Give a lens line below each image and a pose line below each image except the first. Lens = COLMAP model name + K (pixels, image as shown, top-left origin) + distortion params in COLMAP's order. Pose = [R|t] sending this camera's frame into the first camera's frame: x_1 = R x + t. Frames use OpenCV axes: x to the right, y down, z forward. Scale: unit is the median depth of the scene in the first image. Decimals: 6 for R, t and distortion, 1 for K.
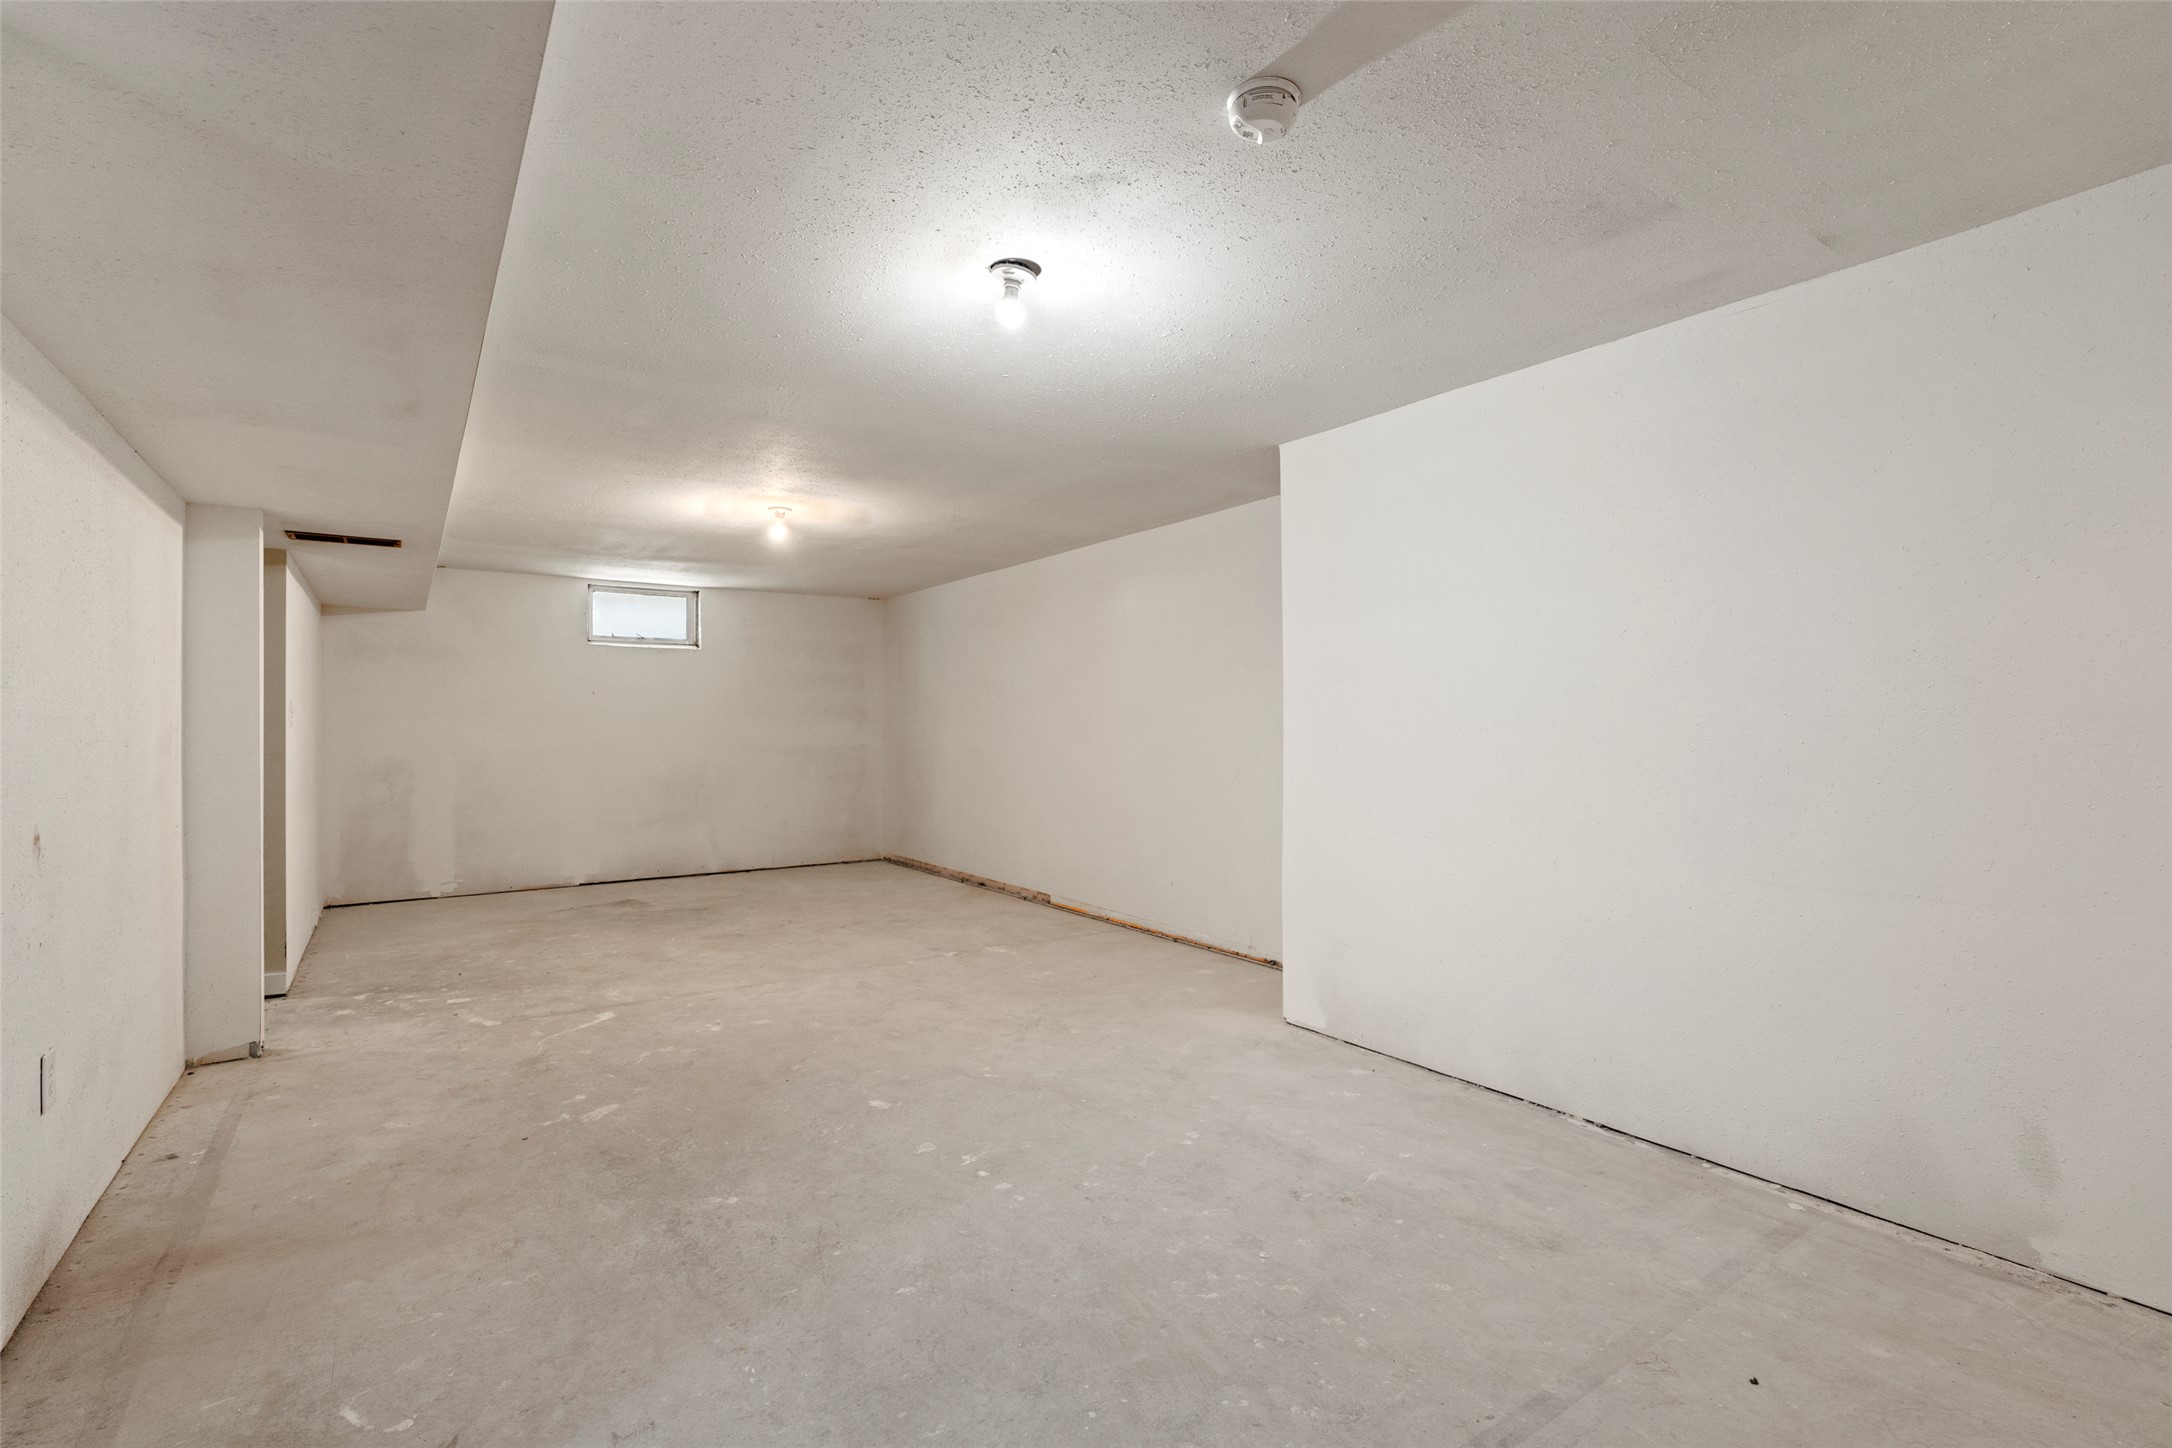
lens RADIAL K [[1001.1, 0, 1077.8], [0, 1001.1, 722.1], [0, 0, 1]] dist [-0.008323, 0.001866]
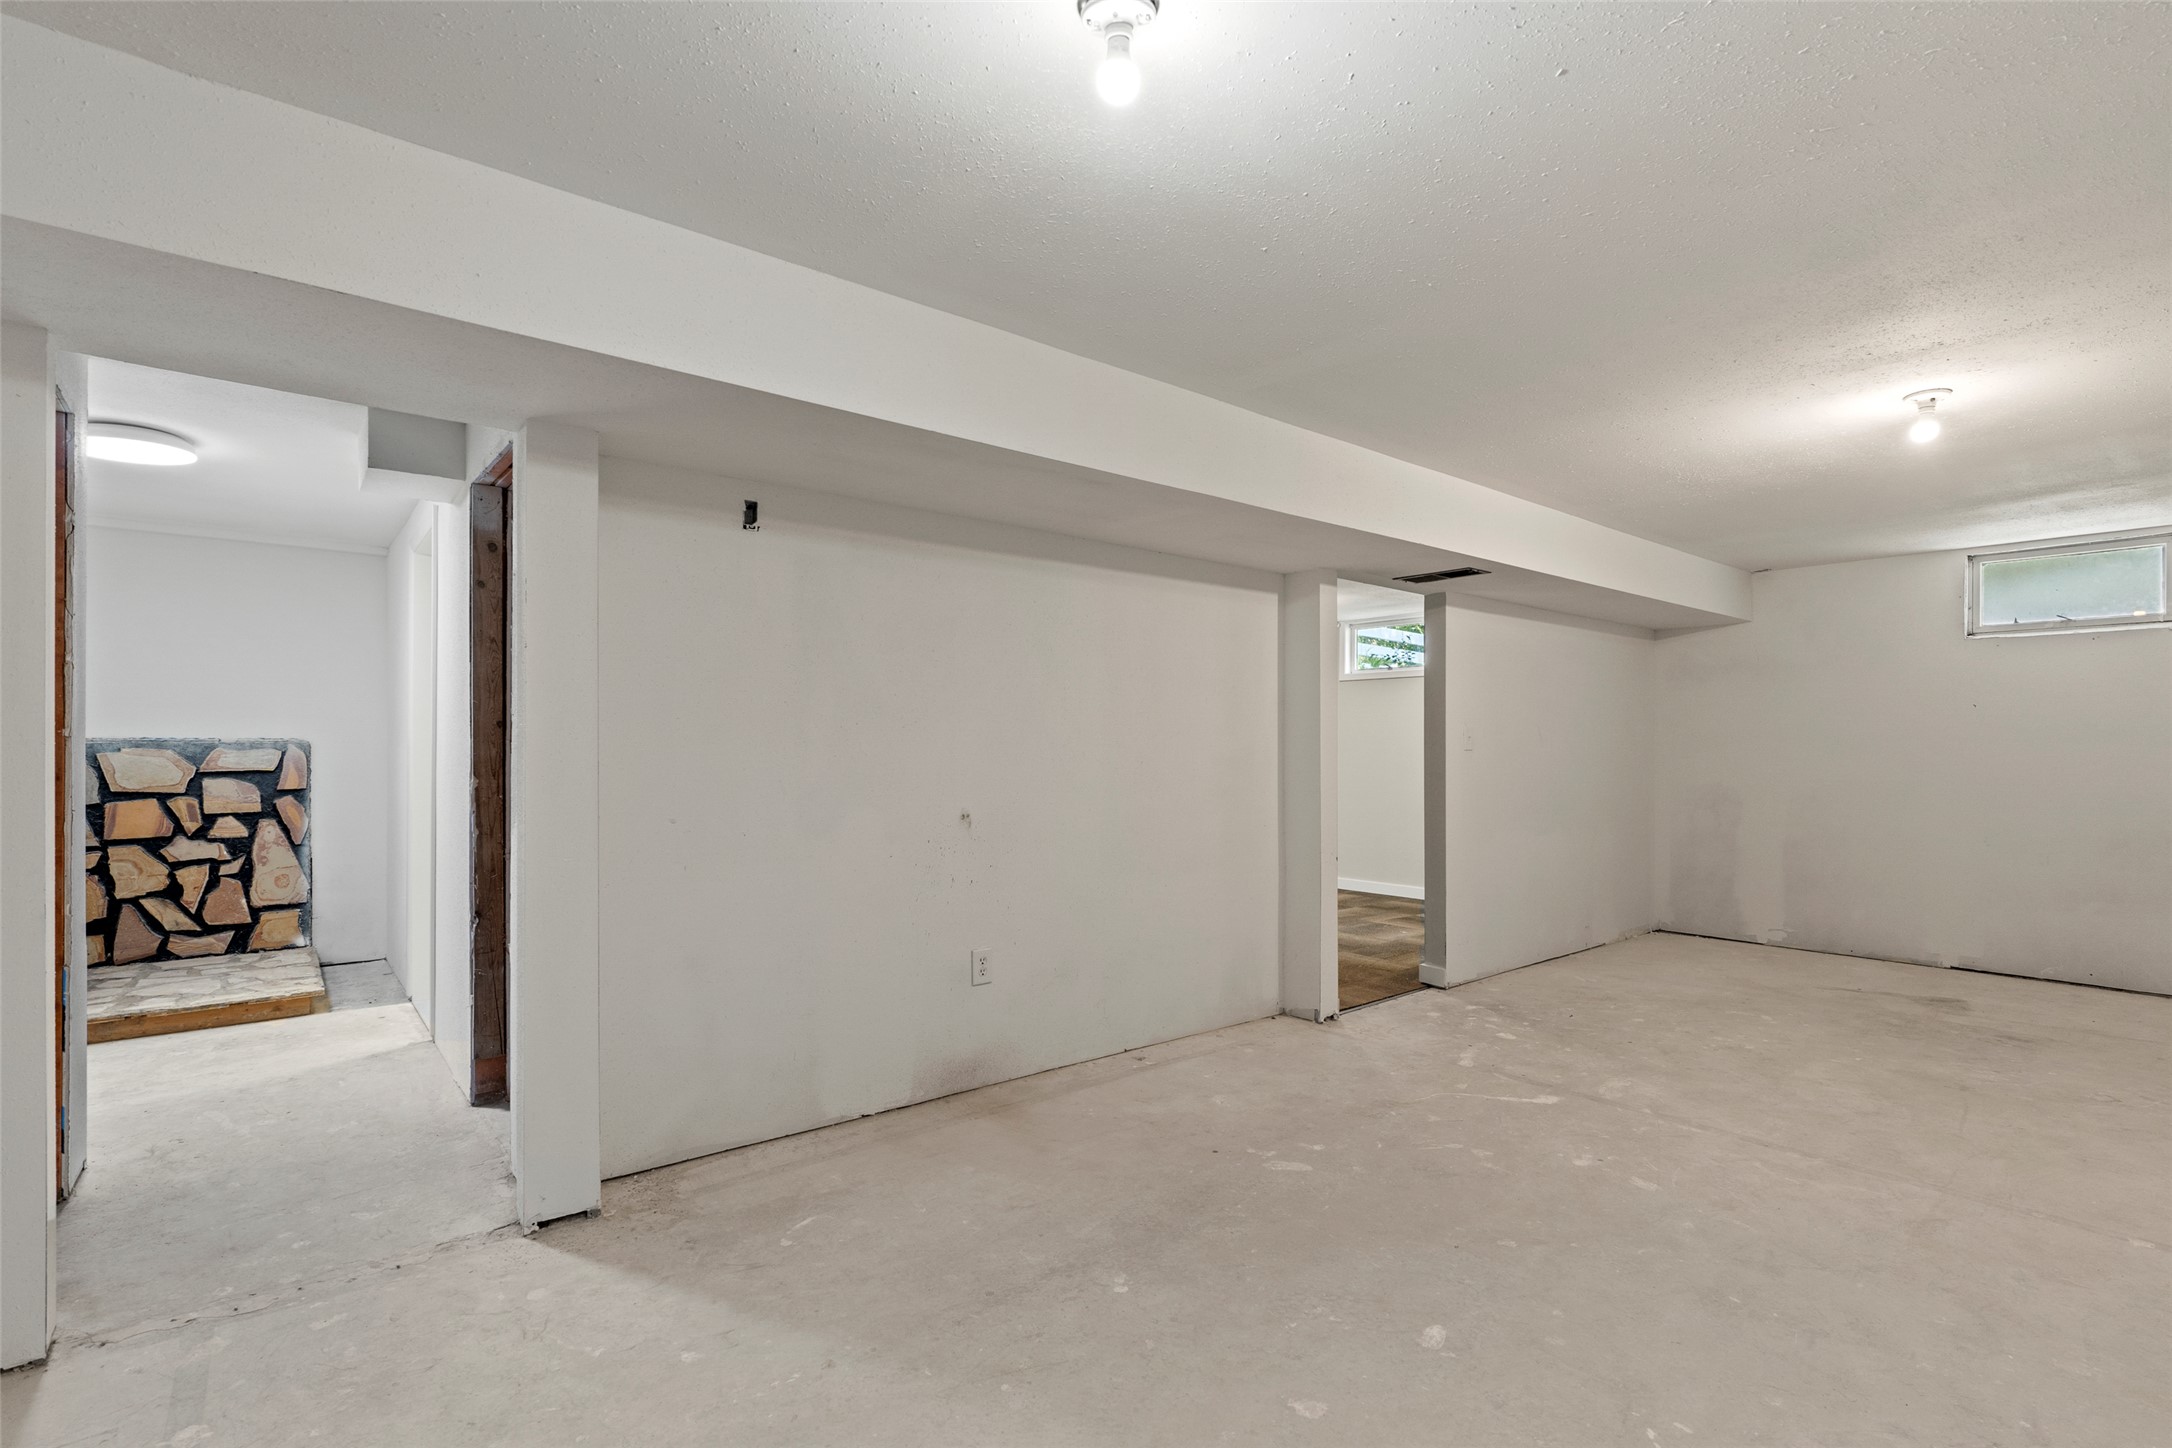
lens RADIAL K [[1001.1, 0, 1078.9], [0, 1001.1, 737.4], [0, 0, 1]] dist [-0.008323, 0.001866]
pose [[0.083634, -0.007548, -0.996468, 0.368986], [-0.000745, 0.999971, -0.007637, -0.000699], [0.996496, 0.001381, 0.083626, 0.615626]]
